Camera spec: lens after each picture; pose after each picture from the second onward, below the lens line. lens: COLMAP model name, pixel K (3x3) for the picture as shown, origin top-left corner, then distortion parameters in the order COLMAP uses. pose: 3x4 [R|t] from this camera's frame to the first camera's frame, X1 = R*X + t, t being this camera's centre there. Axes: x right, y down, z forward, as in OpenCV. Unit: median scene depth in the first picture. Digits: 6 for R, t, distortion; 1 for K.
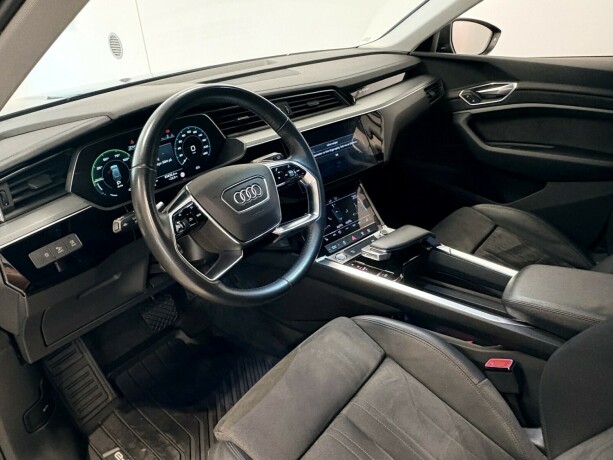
lens RADIAL K [[448.8, 0, 305.0], [0, 448.8, 228.7], [0, 0, 1]] dist [0.000631, 0.000683]
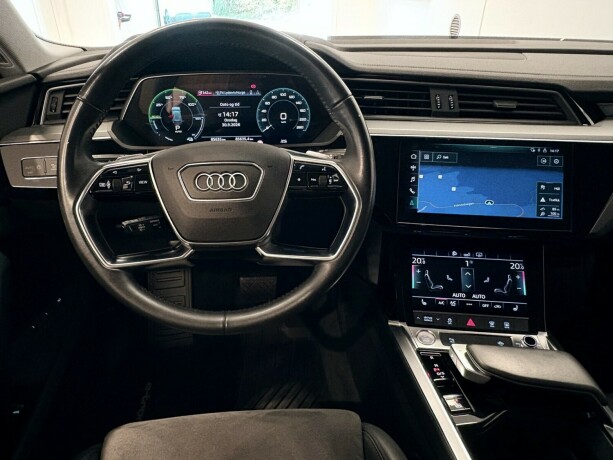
lens RADIAL K [[429.6, 0, 295.5], [0, 429.6, 232.0], [0, 0, 1]] dist [-0.003398, 0.007207]
pose [[0.689926, 0.396678, -0.605516, 0.305035], [-0.375882, 0.911192, 0.168647, -0.126278], [0.618640, 0.111248, 0.777759, 0.434840]]
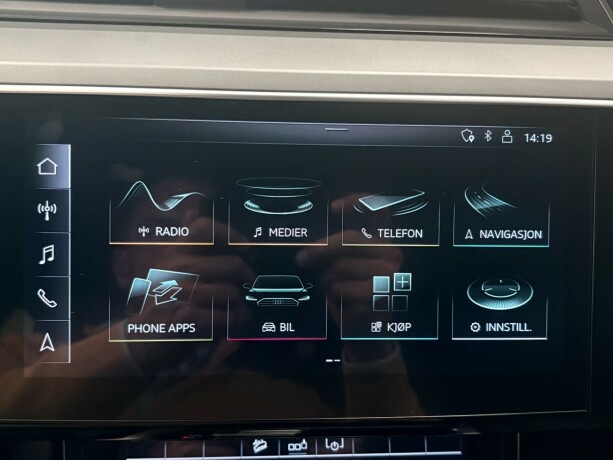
lens RADIAL K [[713.8, 0, 307.2], [0, 713.8, 233.2], [0, 0, 1]] dist [0.008091, 0.000000]
pose [[0.797781, 0.411315, -0.440869, 0.203248], [-0.367140, 0.911393, 0.185933, -0.264433], [0.478282, 0.013526, 0.878102, 0.864397]]
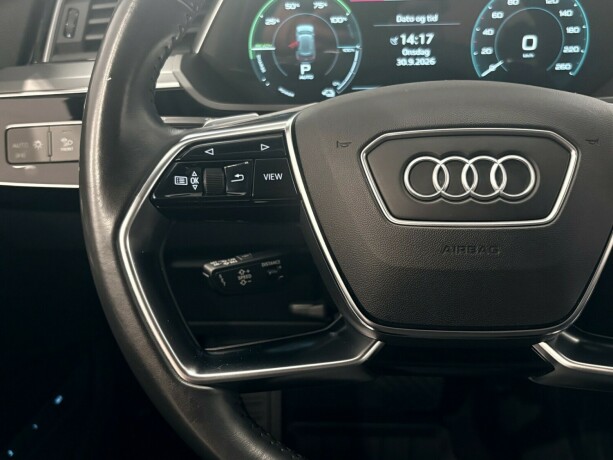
lens RADIAL K [[657.8, 0, 301.2], [0, 657.8, 232.4], [0, 0, 1]] dist [-0.004152, 0.000000]
pose [[0.585485, 0.386018, -0.712879, 0.088620], [-0.377201, 0.908087, 0.181928, -0.062466], [0.717584, 0.162383, 0.677278, 0.510911]]
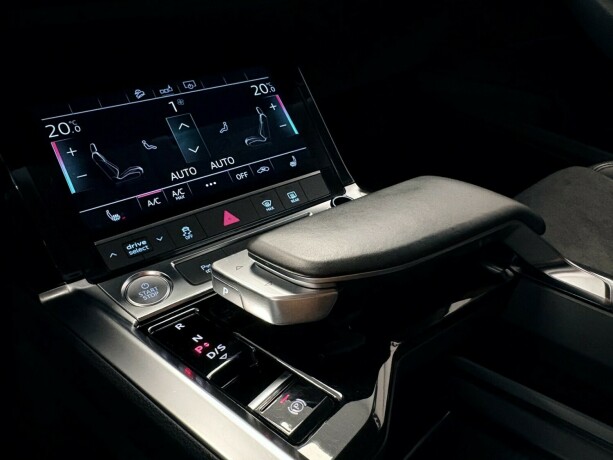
lens RADIAL K [[473.3, 0, 285.9], [0, 473.3, 222.4], [0, 0, 1]] dist [-0.007675, -0.002906]
pose [[0.994687, 0.052236, -0.088712, 0.204381], [-0.051595, 0.998623, 0.009506, 0.022610], [0.089086, -0.004878, 0.996012, 0.850707]]
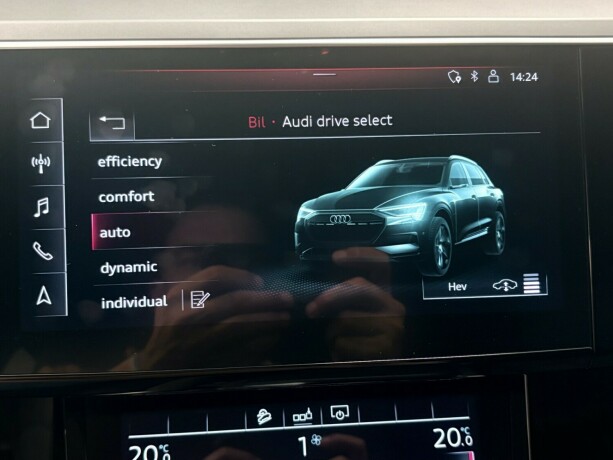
lens RADIAL K [[713.8, 0, 307.6], [0, 713.8, 227.7], [0, 0, 1]] dist [0.008091, 0.000000]
pose [[0.817776, 0.339568, -0.464689, 0.221419], [-0.323654, 0.938968, 0.116566, -0.222443], [0.475910, 0.055073, 0.877768, 0.866112]]
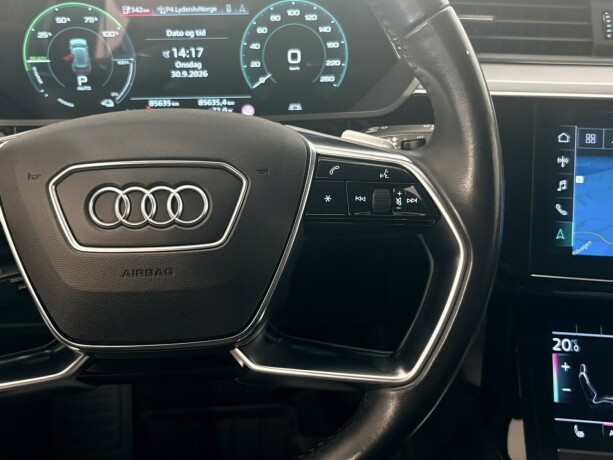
lens RADIAL K [[657.8, 0, 305.7], [0, 657.8, 236.1], [0, 0, 1]] dist [-0.004152, 0.000000]
pose [[0.680607, 0.395853, -0.616501, 0.177248], [-0.372282, 0.911598, 0.174341, -0.137043], [0.631015, 0.110854, 0.767809, 0.567287]]
